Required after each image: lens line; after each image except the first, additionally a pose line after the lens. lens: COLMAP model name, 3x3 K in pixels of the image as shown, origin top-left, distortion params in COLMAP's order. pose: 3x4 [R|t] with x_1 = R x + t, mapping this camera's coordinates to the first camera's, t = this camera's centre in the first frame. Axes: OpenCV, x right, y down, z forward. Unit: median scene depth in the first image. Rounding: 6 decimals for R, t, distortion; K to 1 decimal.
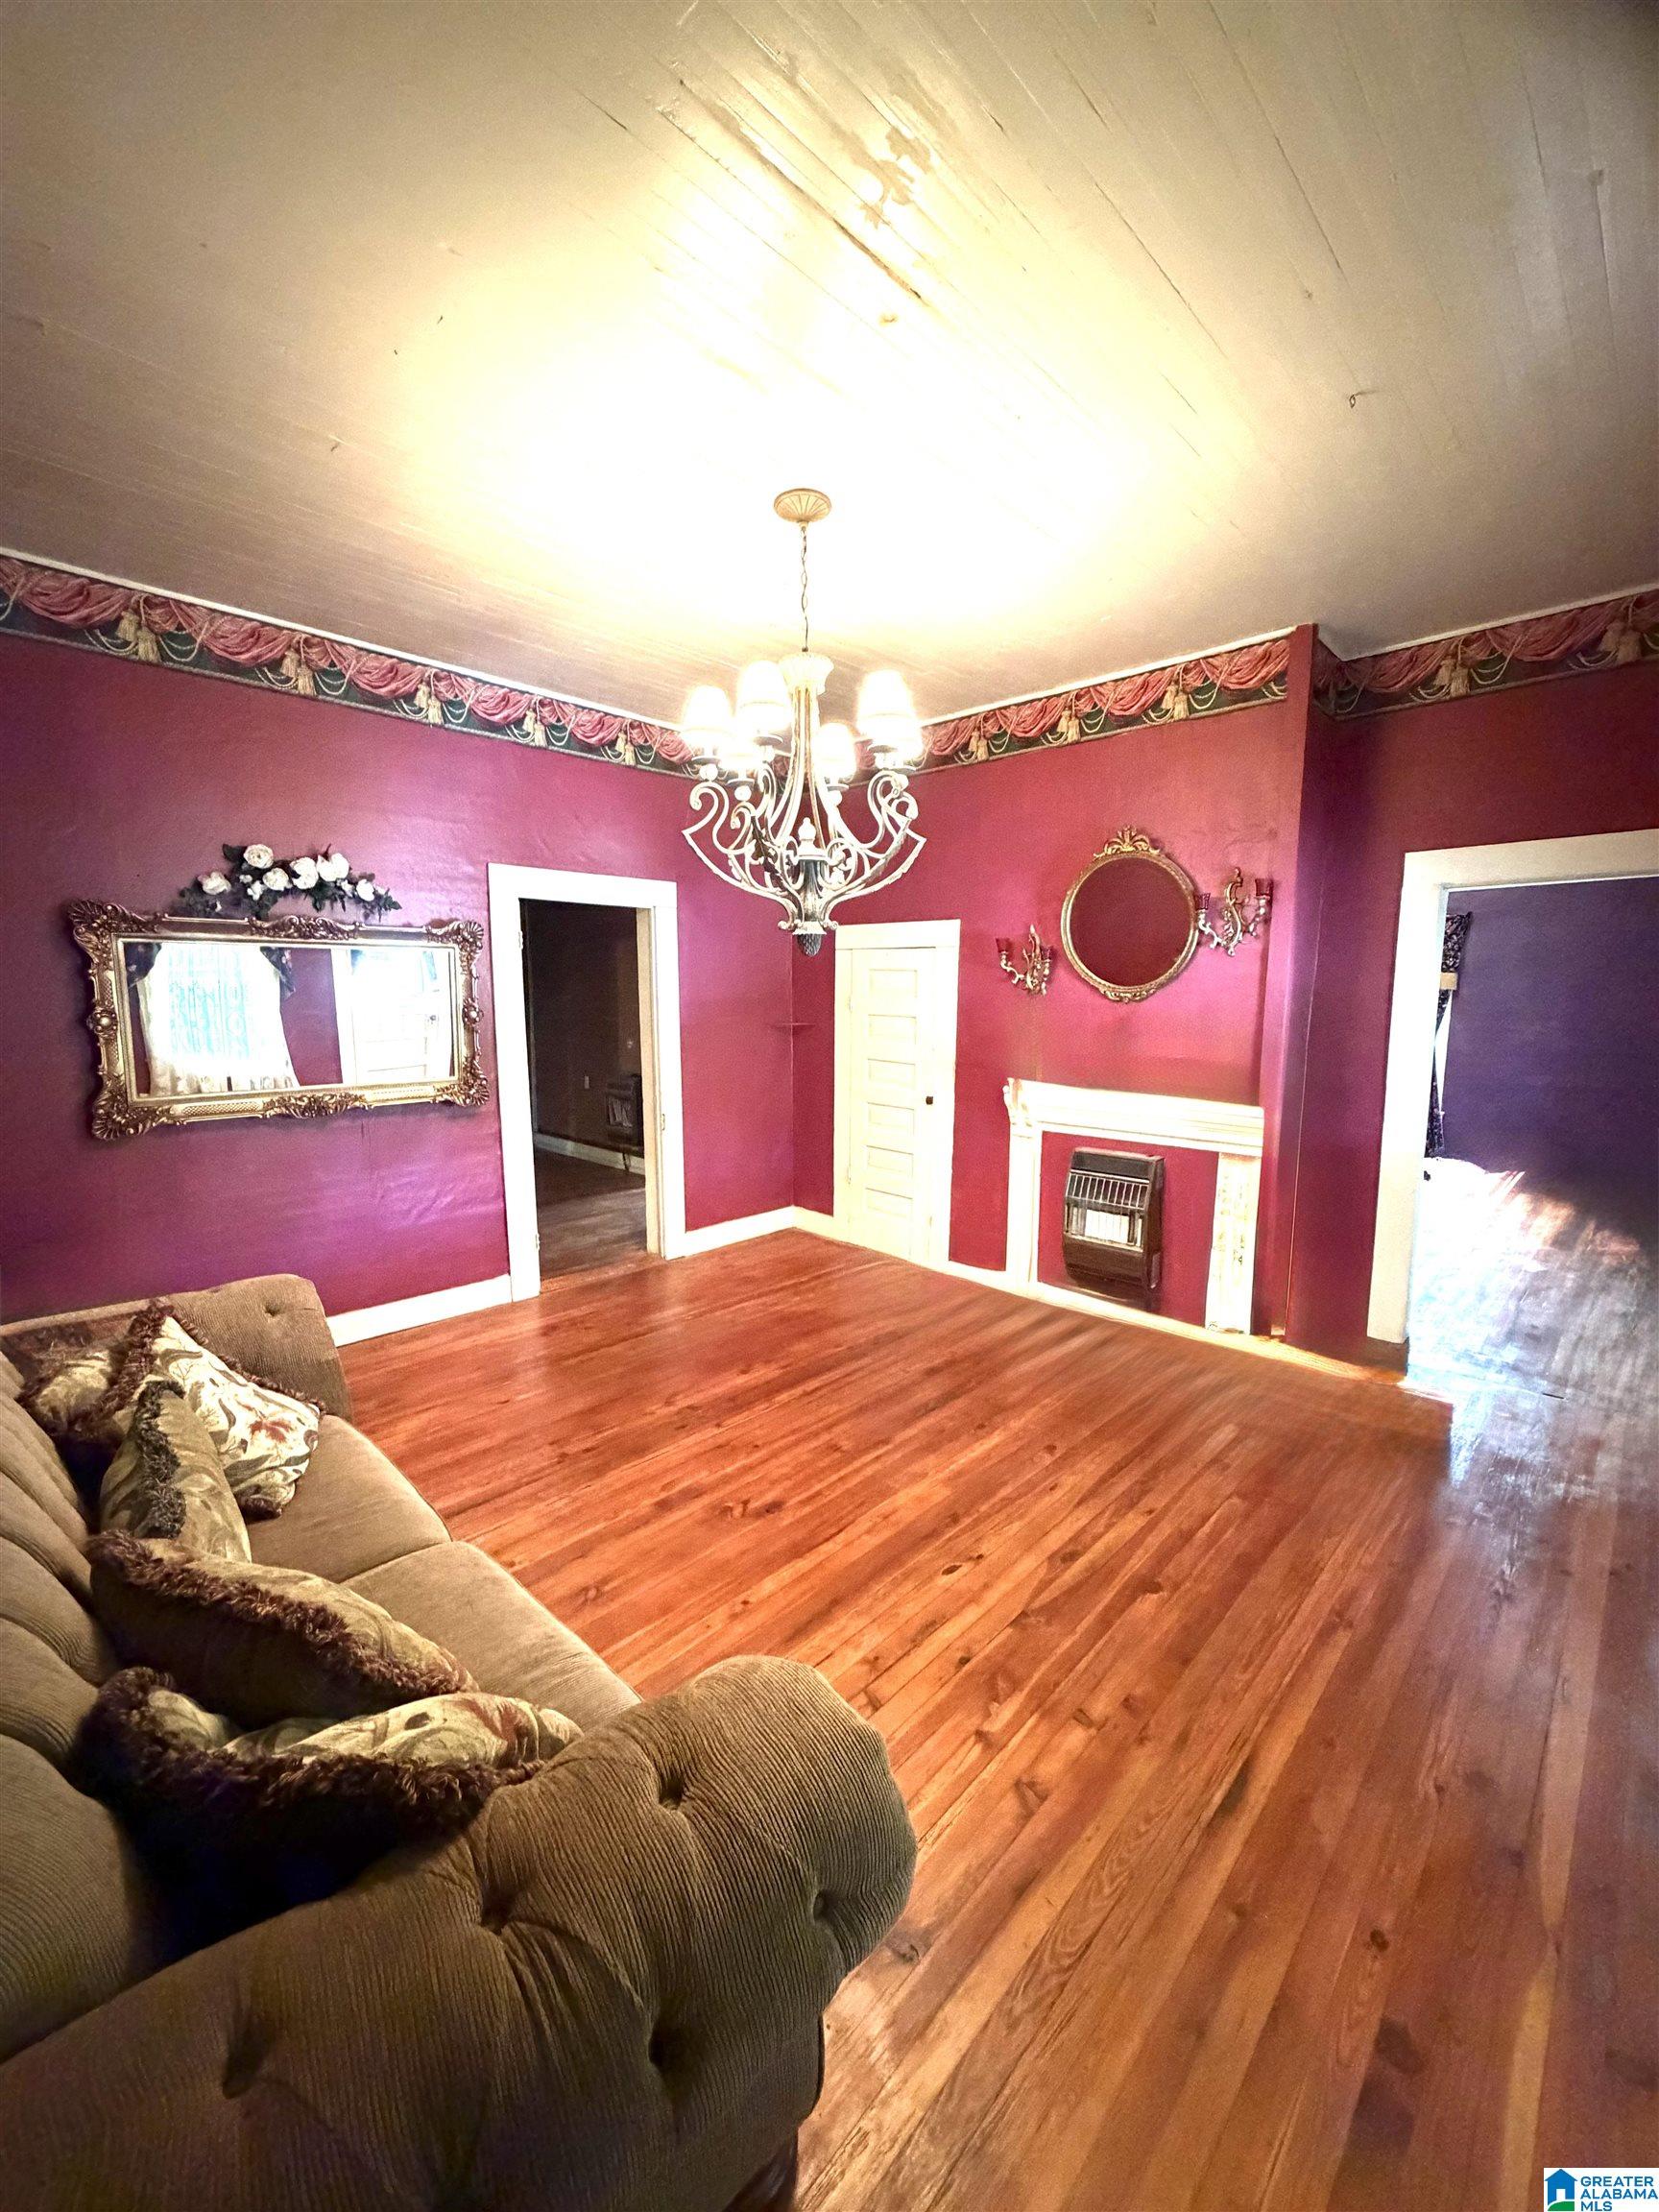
lens RADIAL K [[878.5, 0, 833.8], [0, 878.5, 1103.3], [0, 0, 1]] dist [-0.007031, 0.000199]
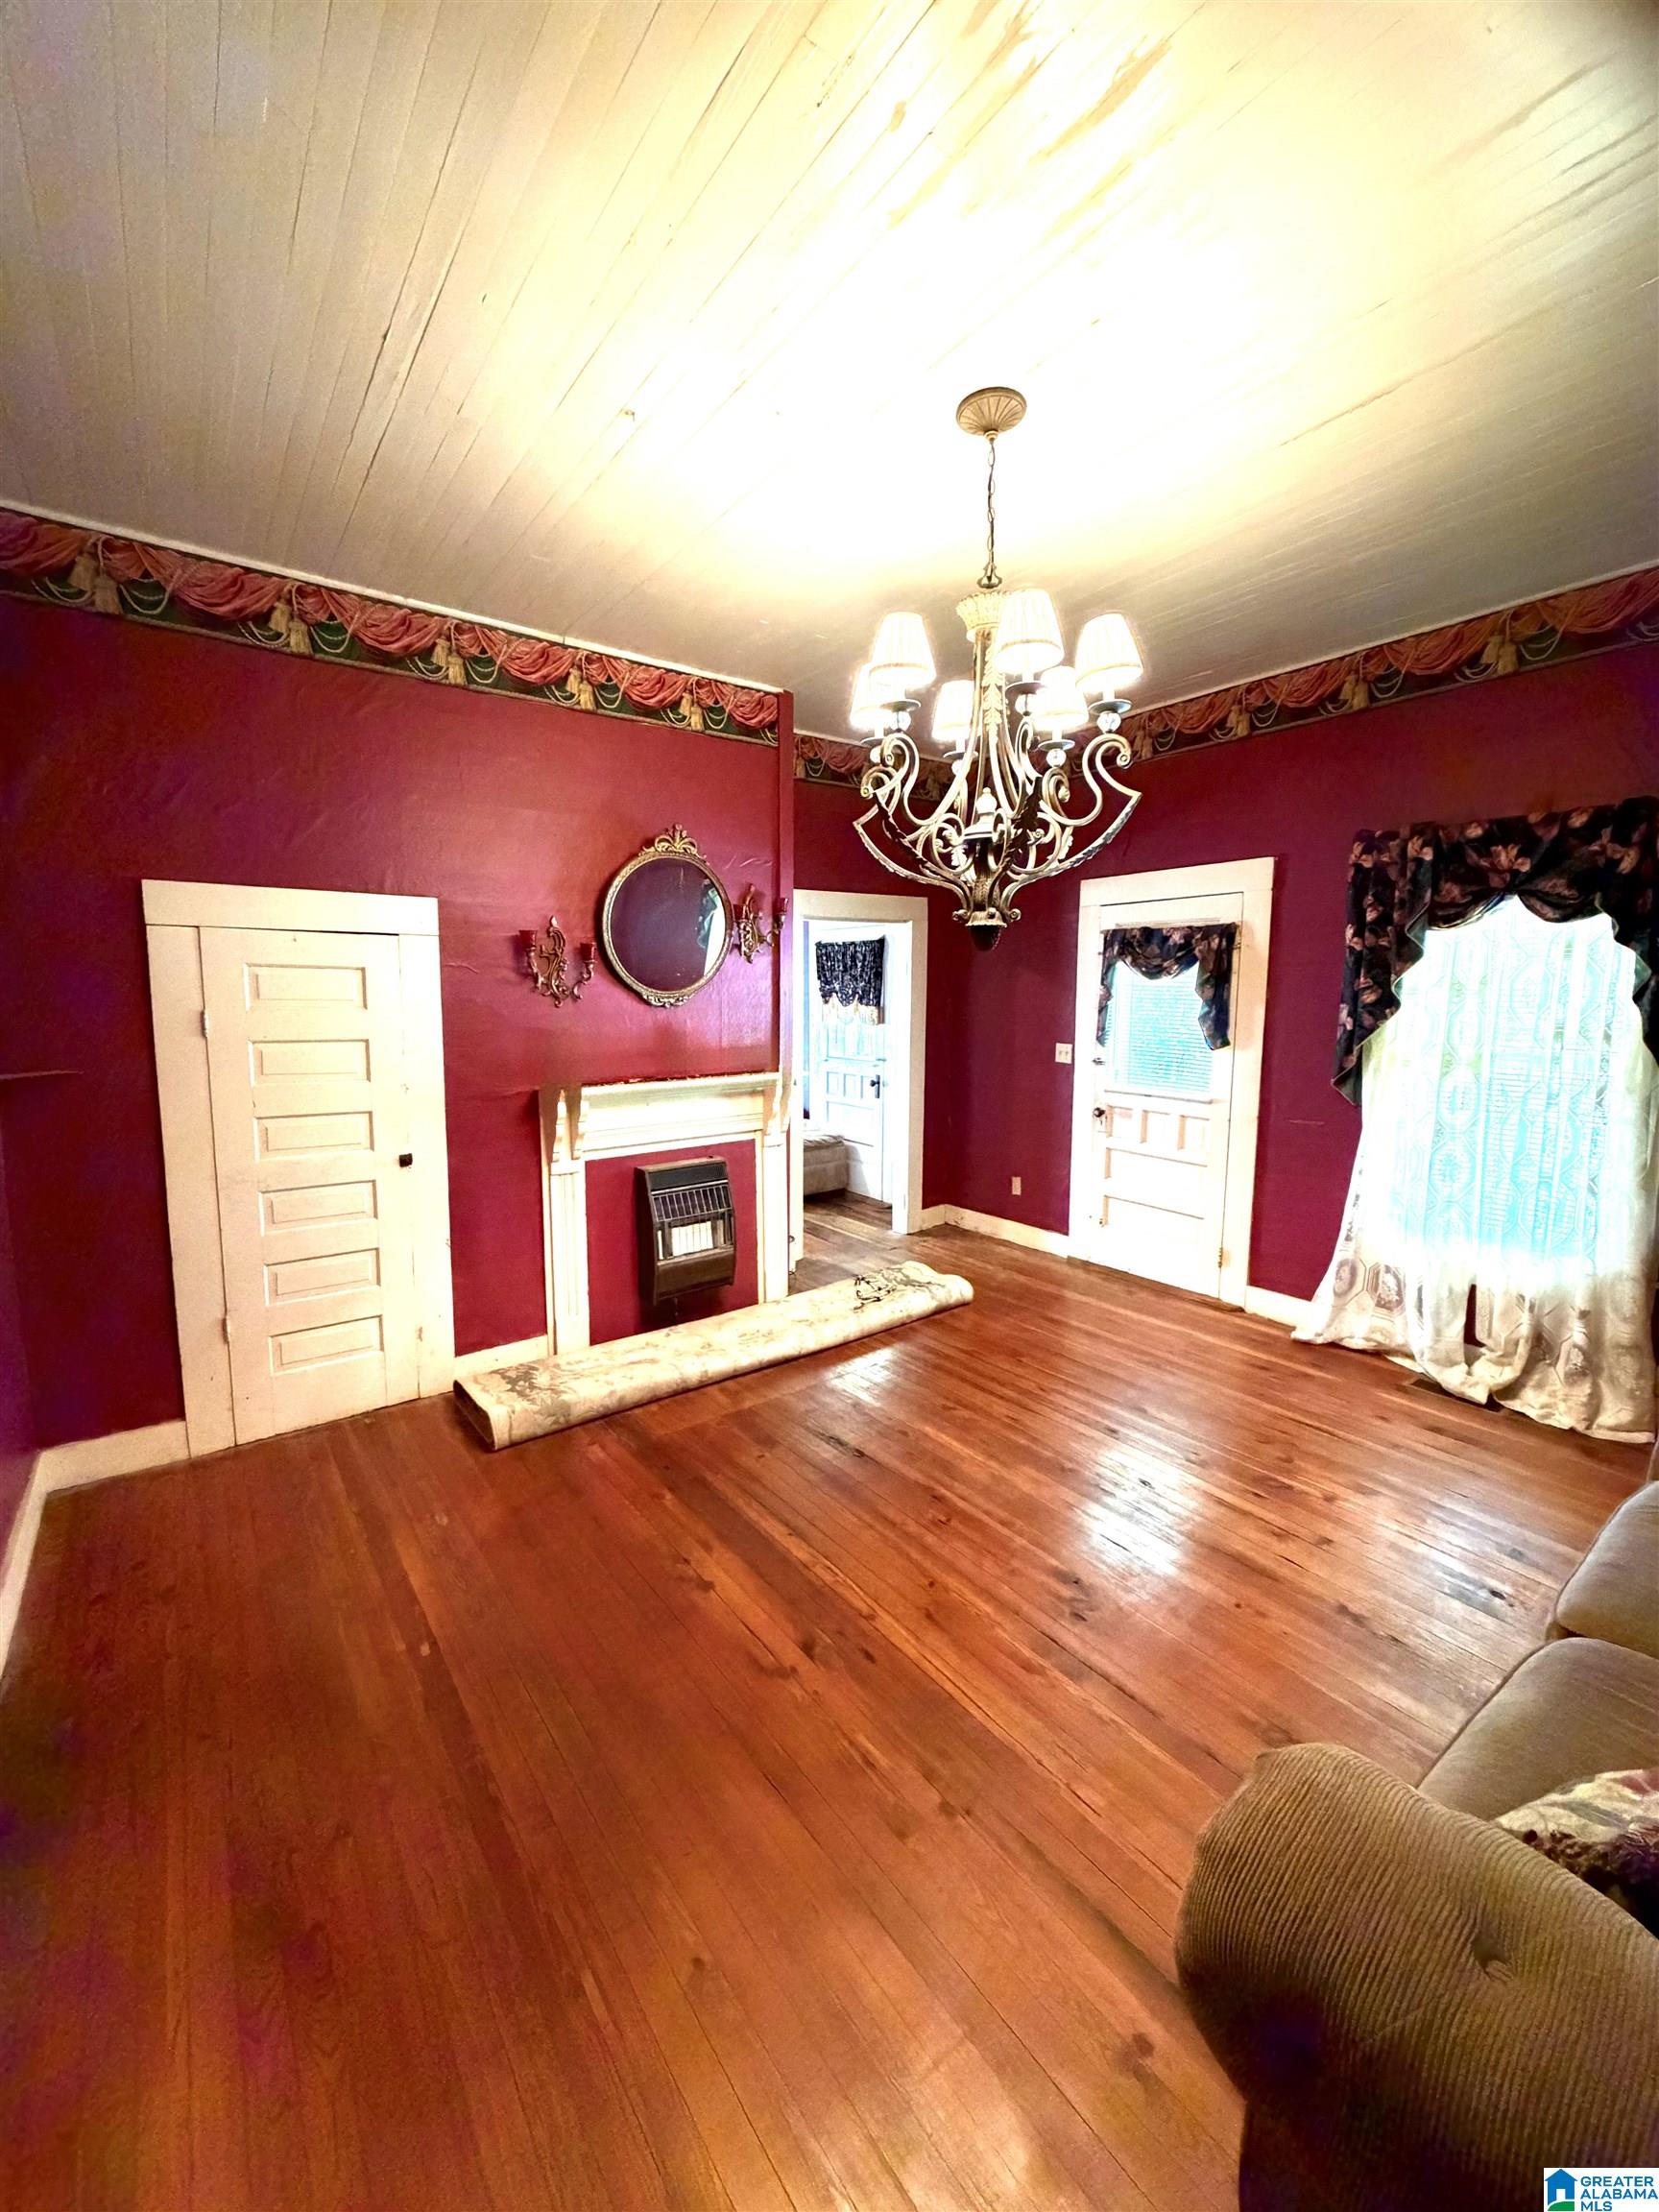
lens RADIAL K [[878.5, 0, 830.1], [0, 878.5, 1101.4], [0, 0, 1]] dist [-0.007031, 0.000199]
pose [[0.163995, -0.123081, 0.978753, -0.629071], [0.137210, 0.985387, 0.100925, -0.091025], [-0.976872, 0.117744, 0.178486, 0.705094]]
